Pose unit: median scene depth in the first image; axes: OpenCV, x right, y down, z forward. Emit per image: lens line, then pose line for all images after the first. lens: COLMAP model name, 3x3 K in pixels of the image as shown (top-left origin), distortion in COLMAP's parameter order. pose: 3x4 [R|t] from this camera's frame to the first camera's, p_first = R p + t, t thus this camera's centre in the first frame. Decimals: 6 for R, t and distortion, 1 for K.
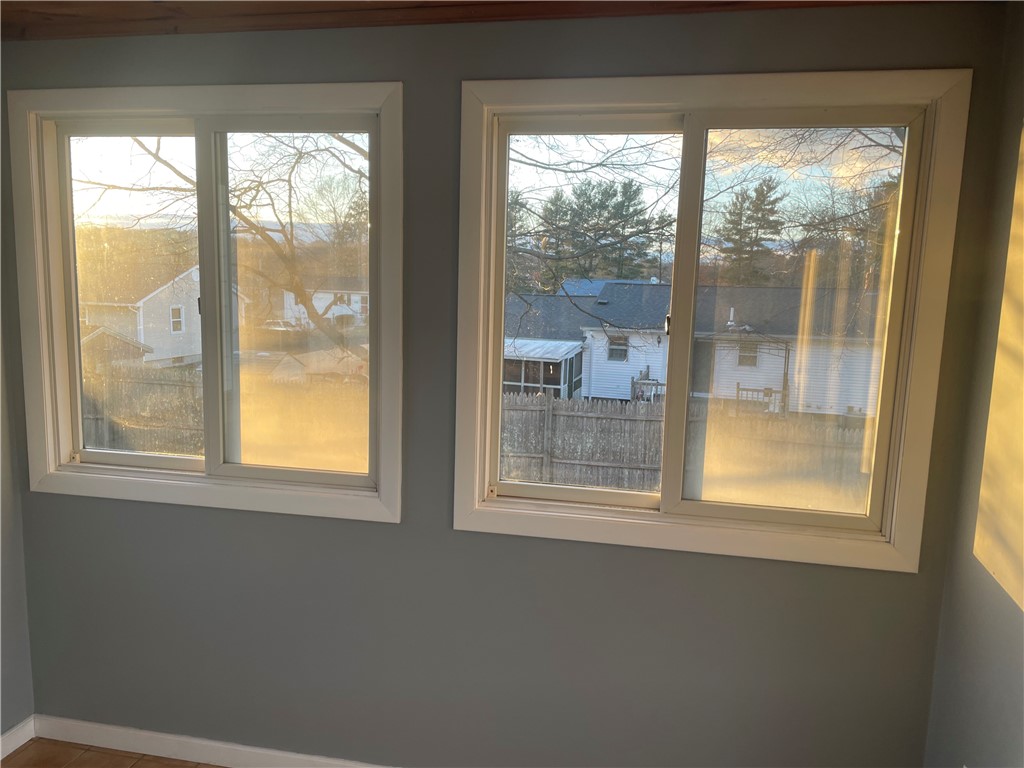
lens RADIAL K [[770.8, 0, 521.0], [0, 770.8, 385.9], [0, 0, 1]] dist [0.054408, -0.033058]
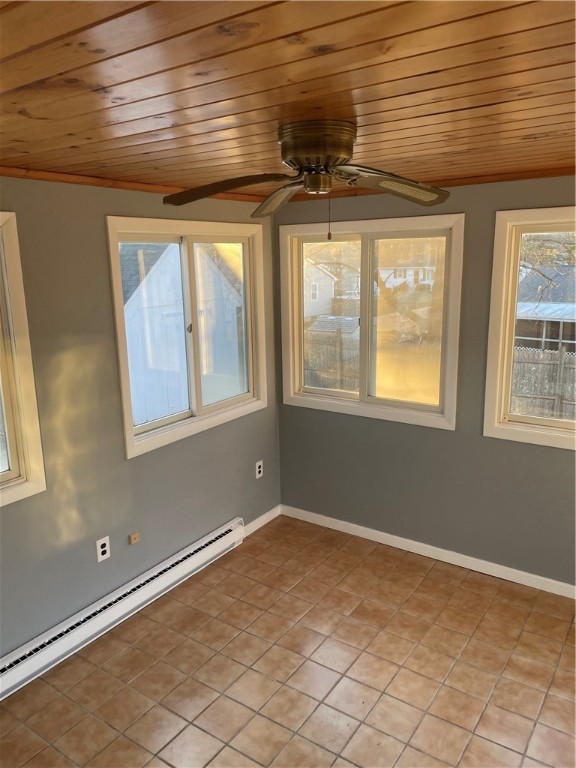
lens RADIAL K [[578.1, 0, 282.7], [0, 578.1, 379.3], [0, 0, 1]] dist [0.054408, -0.033058]
pose [[0.912416, 0.037262, -0.407565, 0.010165], [-0.007388, 0.997184, 0.074629, -0.014429], [0.409198, -0.065081, 0.910122, -0.121908]]
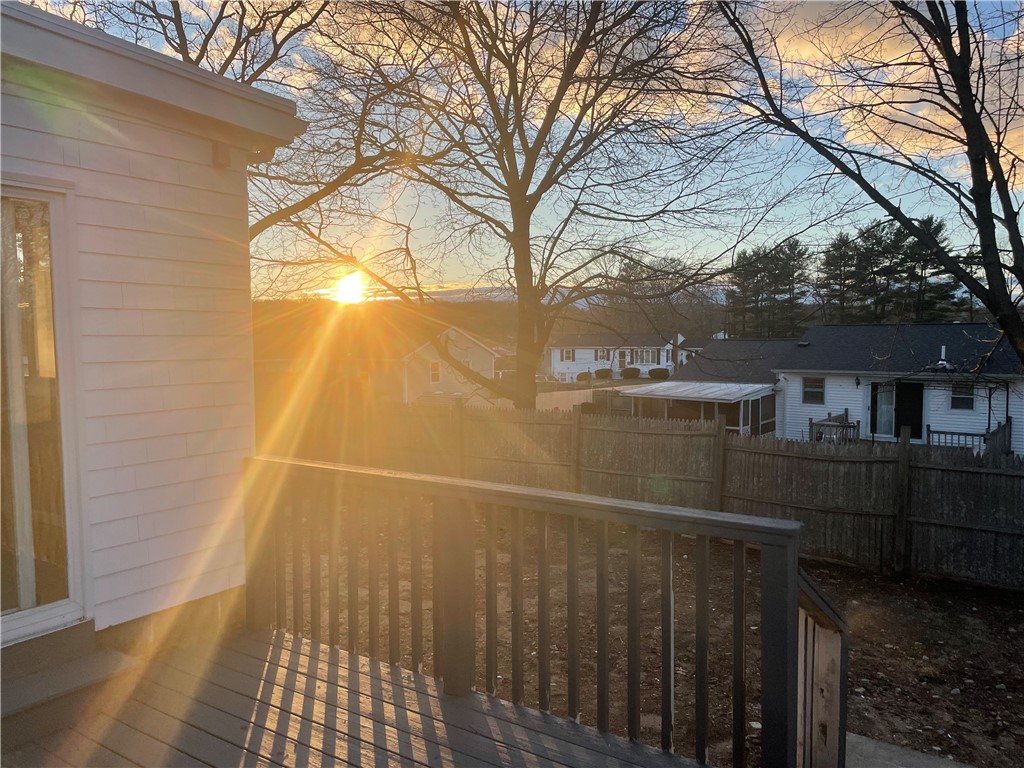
lens RADIAL K [[770.8, 0, 504.5], [0, 770.8, 385.1], [0, 0, 1]] dist [0.054408, -0.033058]
pose [[0.920078, -0.008523, -0.391643, 0.392974], [-0.021464, 0.997165, -0.072126, 0.058711], [0.391147, 0.074768, 0.917286, -0.114262]]
